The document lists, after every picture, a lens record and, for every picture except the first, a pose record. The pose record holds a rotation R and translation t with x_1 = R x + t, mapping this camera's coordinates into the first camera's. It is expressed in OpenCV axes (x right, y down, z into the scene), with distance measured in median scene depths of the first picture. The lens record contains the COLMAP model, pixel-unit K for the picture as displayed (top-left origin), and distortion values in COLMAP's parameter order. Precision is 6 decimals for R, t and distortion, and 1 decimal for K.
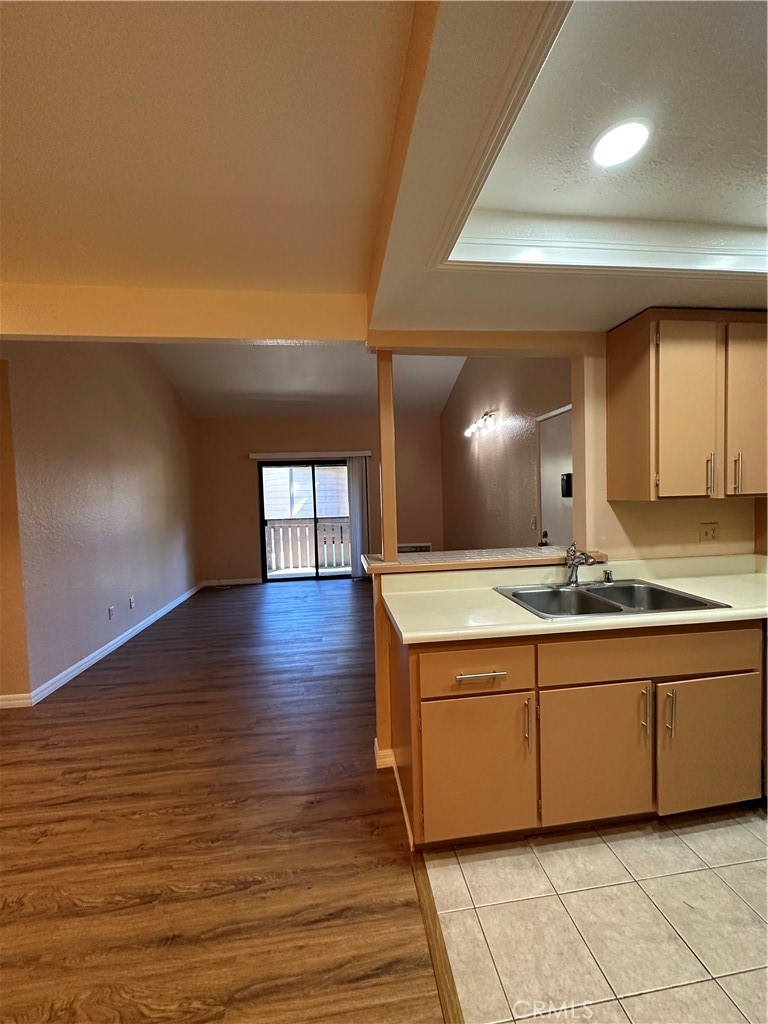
lens RADIAL K [[407.6, 0, 384.0], [0, 407.6, 512.0], [0, 0, 1]] dist [0.000086, 0.000076]
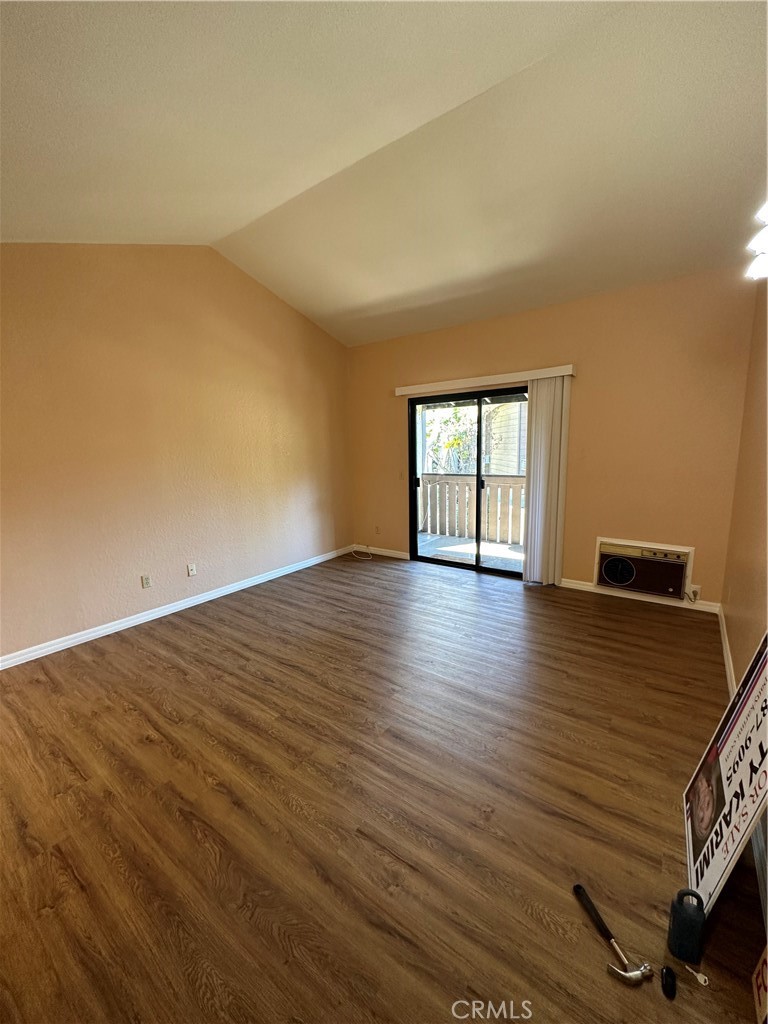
lens RADIAL K [[407.6, 0, 384.0], [0, 407.6, 512.0], [0, 0, 1]] dist [0.000086, 0.000076]
pose [[0.724363, 0.123587, -0.678251, 0.584450], [-0.024085, 0.987737, 0.154257, -0.108308], [0.688998, -0.095403, 0.718457, 1.353985]]
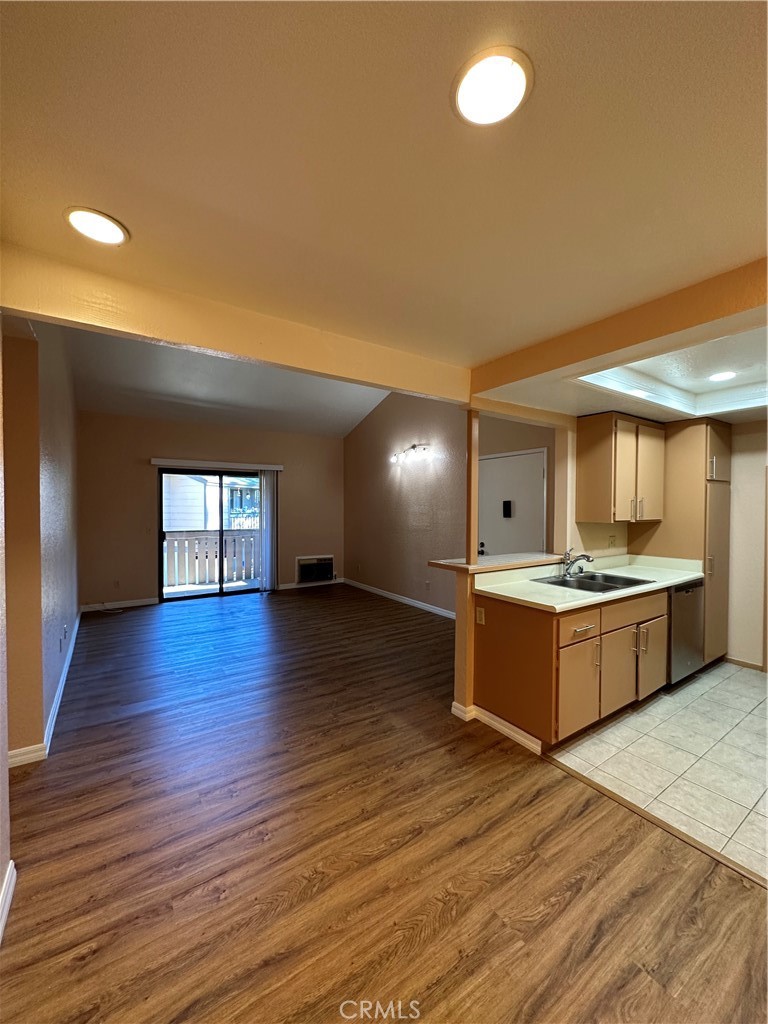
lens RADIAL K [[407.6, 0, 384.0], [0, 407.6, 512.0], [0, 0, 1]] dist [0.000086, 0.000076]
pose [[0.891248, 0.027027, 0.452710, -0.868461], [-0.012666, 0.999317, -0.034726, -0.002362], [-0.453339, 0.025215, 0.890981, -0.077266]]
